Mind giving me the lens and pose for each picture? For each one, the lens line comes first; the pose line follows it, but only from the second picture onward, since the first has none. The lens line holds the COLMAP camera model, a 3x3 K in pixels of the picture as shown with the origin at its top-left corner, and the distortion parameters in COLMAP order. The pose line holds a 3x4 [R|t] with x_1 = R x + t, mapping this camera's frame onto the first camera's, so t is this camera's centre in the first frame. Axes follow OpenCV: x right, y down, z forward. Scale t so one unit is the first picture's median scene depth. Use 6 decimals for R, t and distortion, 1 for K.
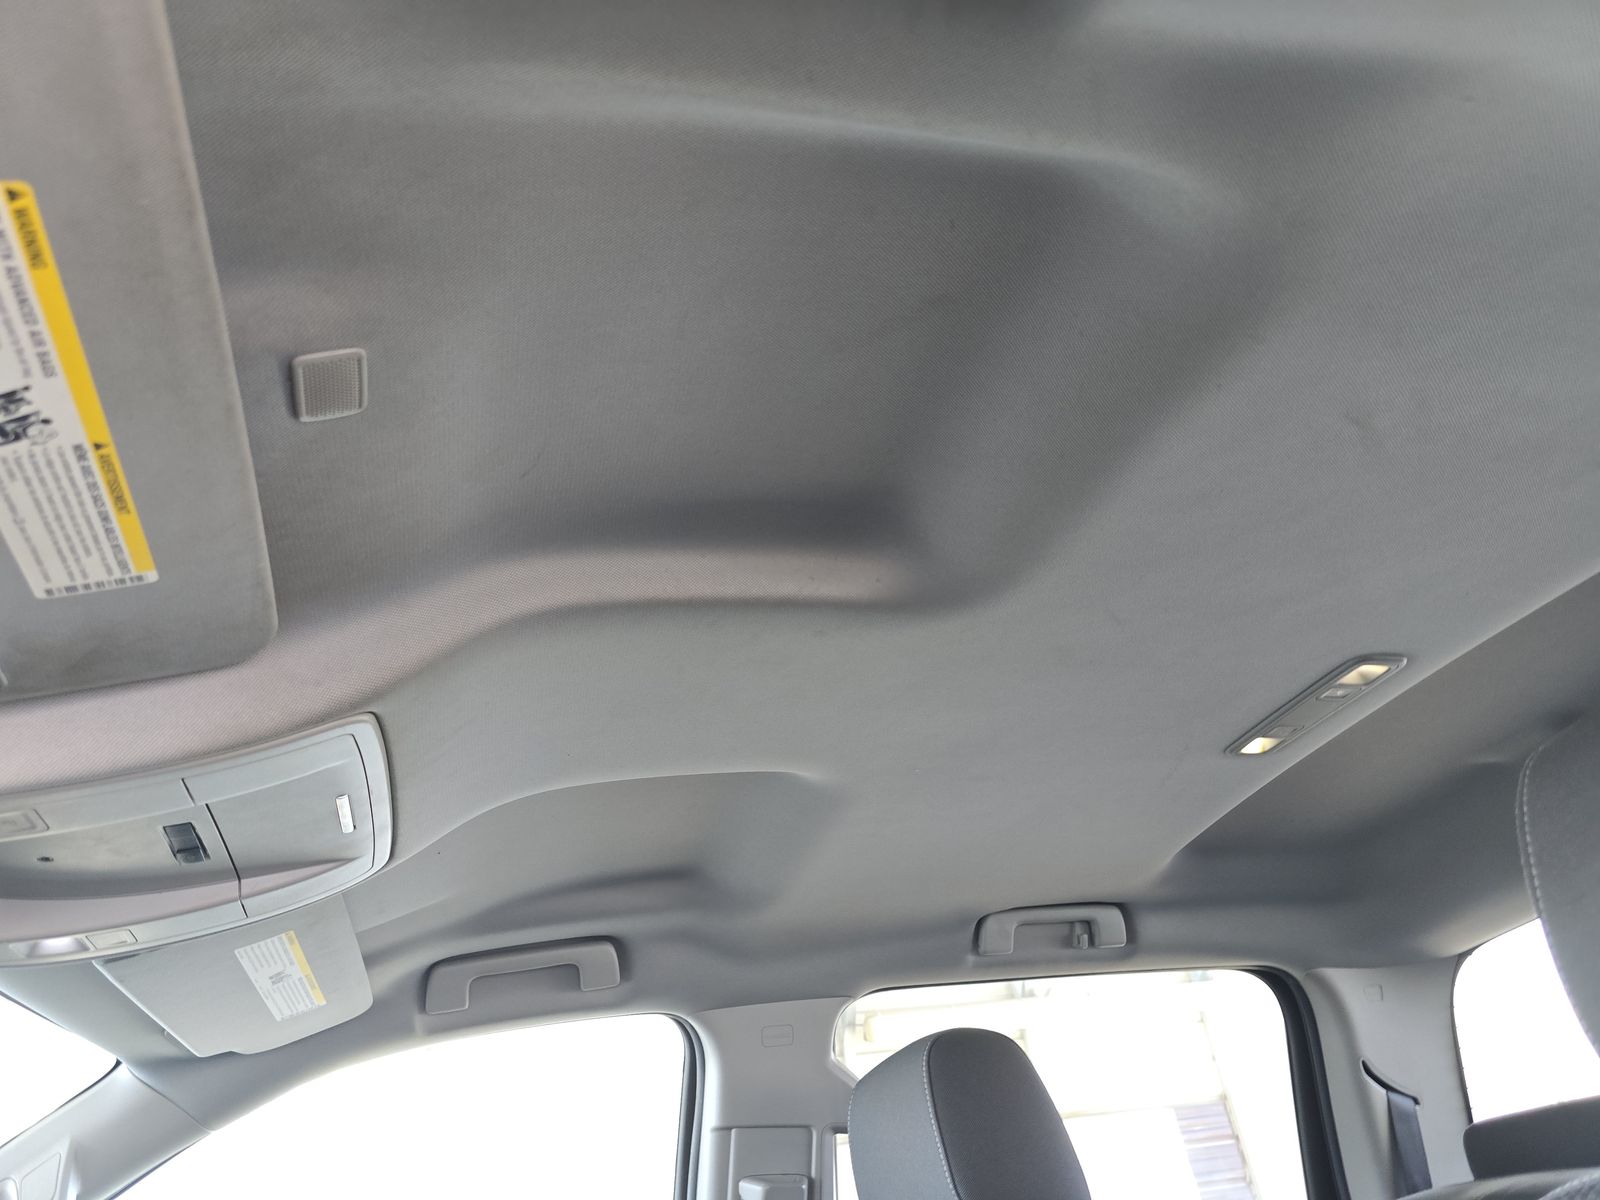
lens RADIAL K [[1109.1, 0, 790.7], [0, 1109.1, 595.4], [0, 0, 1]] dist [0.026470, -0.037375]
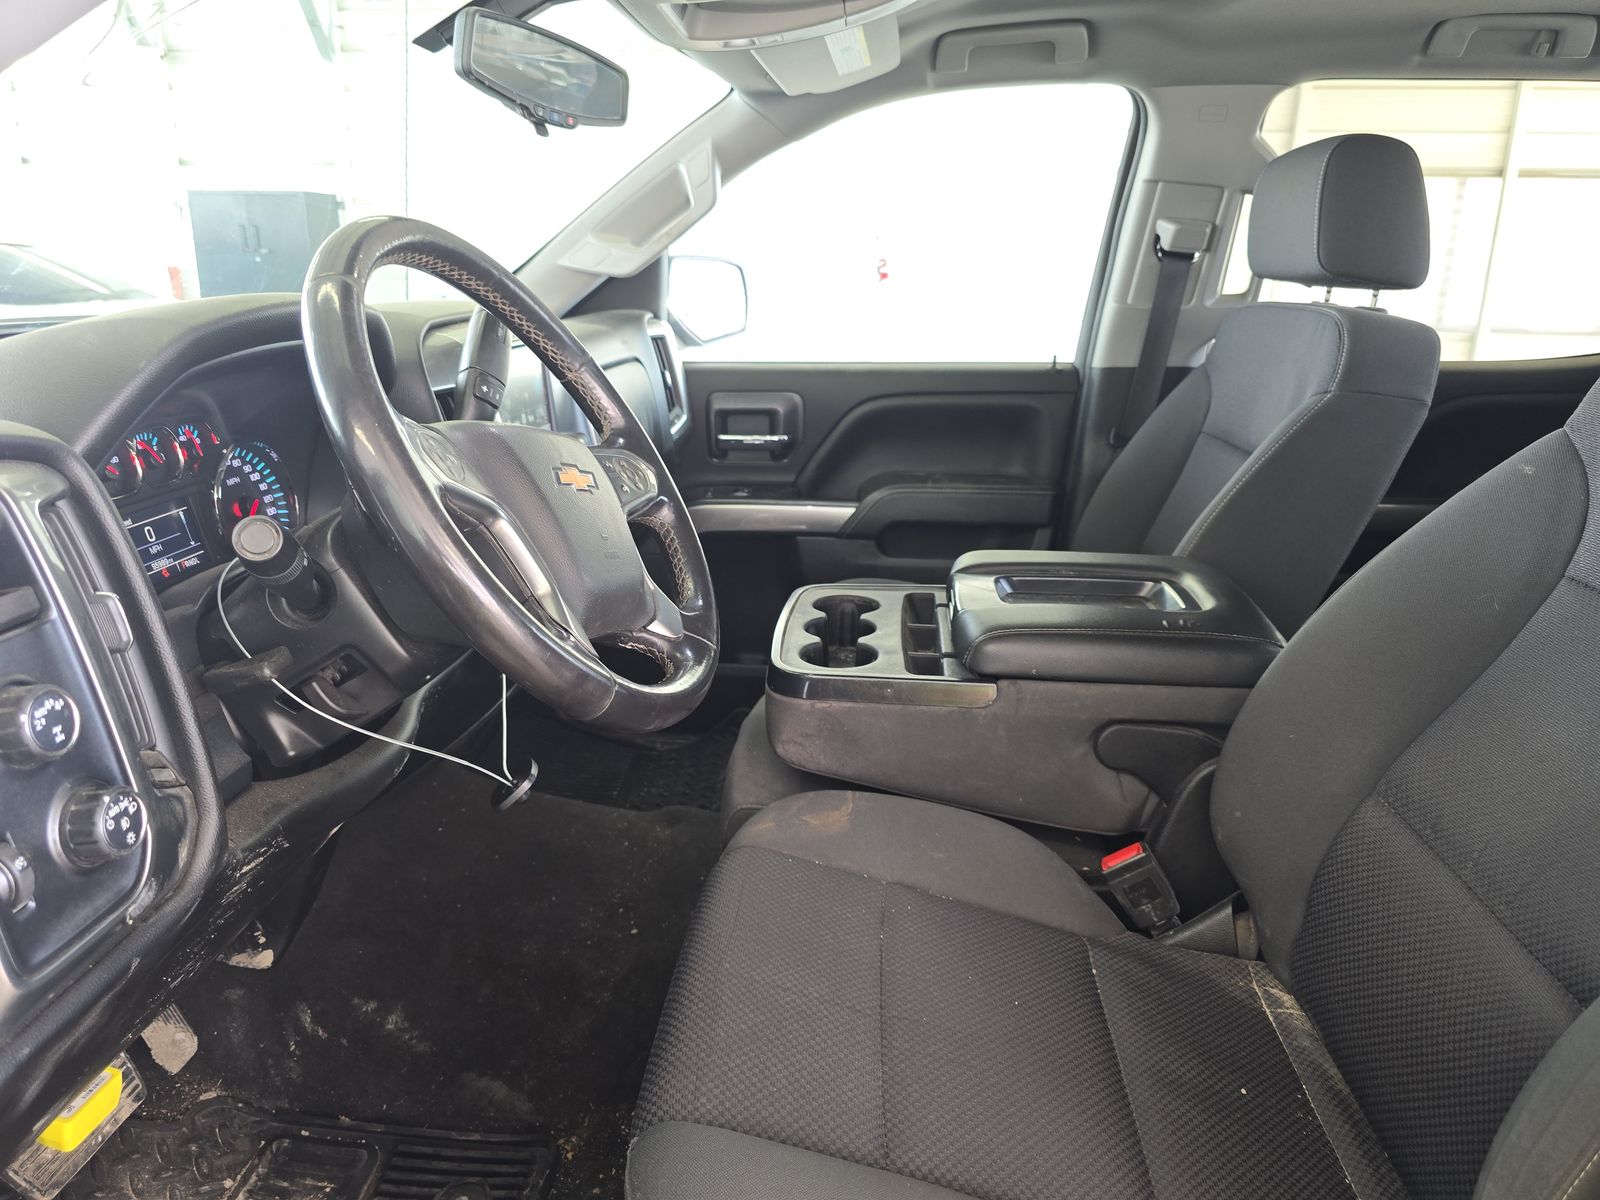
lens RADIAL K [[1086.0, 0, 798.9], [0, 1086.0, 568.5], [0, 0, 1]] dist [0.014570, 0.000302]
pose [[0.933030, 0.226891, -0.279240, 0.011873], [0.054518, 0.677989, 0.733048, -0.166075], [0.355643, -0.699179, 0.620215, -0.244782]]
